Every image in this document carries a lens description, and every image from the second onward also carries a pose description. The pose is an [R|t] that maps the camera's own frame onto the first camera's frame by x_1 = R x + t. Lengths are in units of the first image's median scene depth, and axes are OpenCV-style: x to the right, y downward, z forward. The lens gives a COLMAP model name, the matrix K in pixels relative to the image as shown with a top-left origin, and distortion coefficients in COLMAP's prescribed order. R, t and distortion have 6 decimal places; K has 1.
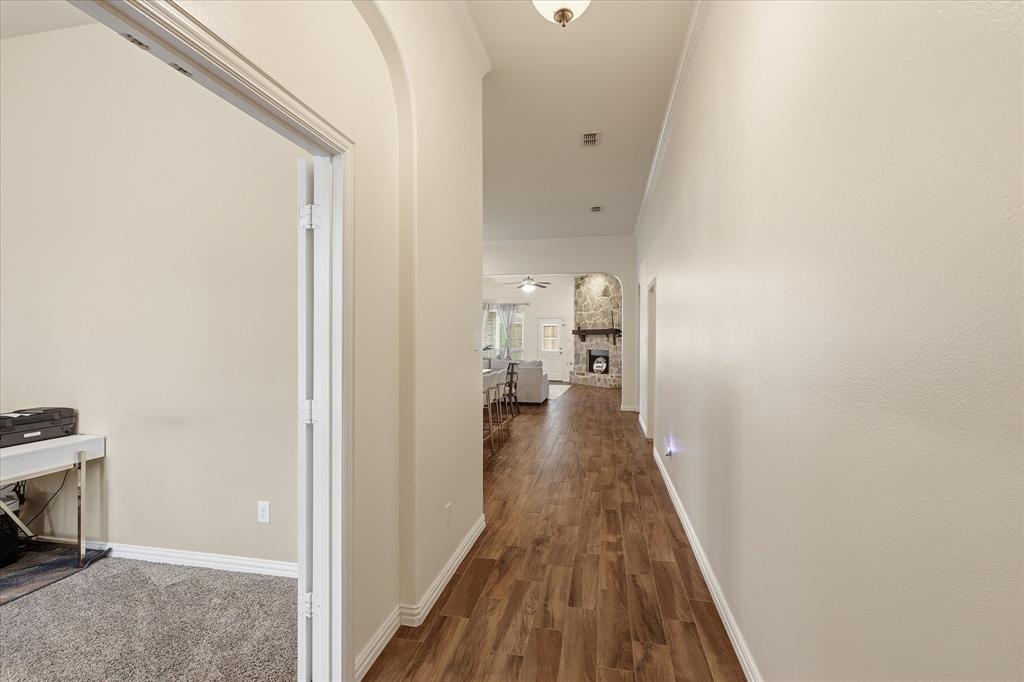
lens RADIAL K [[451.6, 0, 512.8], [0, 451.6, 345.4], [0, 0, 1]] dist [0.001489, 0.002004]
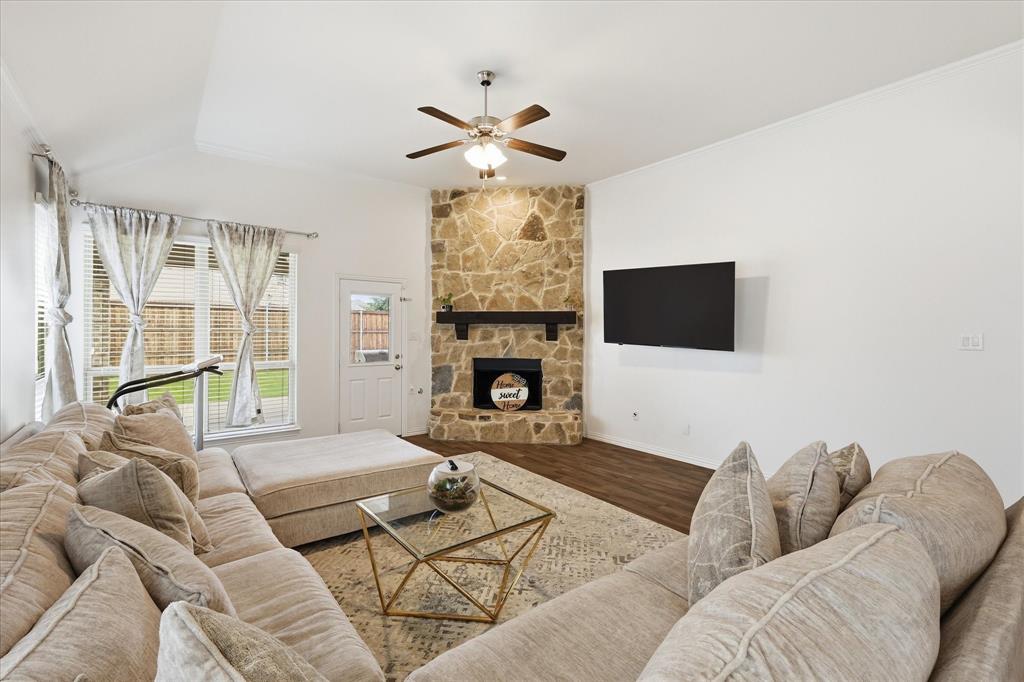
lens RADIAL K [[451.6, 0, 513.4], [0, 451.6, 331.1], [0, 0, 1]] dist [0.001489, 0.002004]
pose [[0.642573, -0.001654, 0.766223, -0.152846], [0.010328, 0.999926, -0.006503, -0.013708], [-0.766155, 0.012092, 0.642542, 0.720407]]
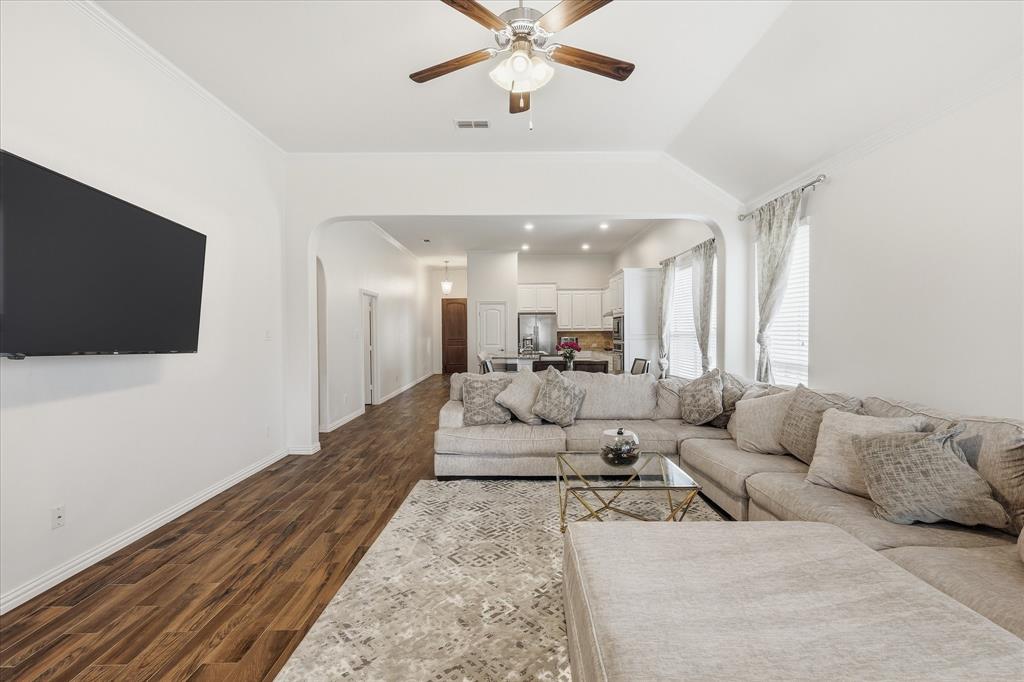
lens RADIAL K [[451.6, 0, 512.7], [0, 451.6, 342.2], [0, 0, 1]] dist [0.001489, 0.002004]
pose [[-0.978998, 0.007023, -0.203747, 0.071591], [-0.000614, 0.999300, 0.037393, -0.014780], [0.203867, 0.036733, -0.978309, 1.069945]]
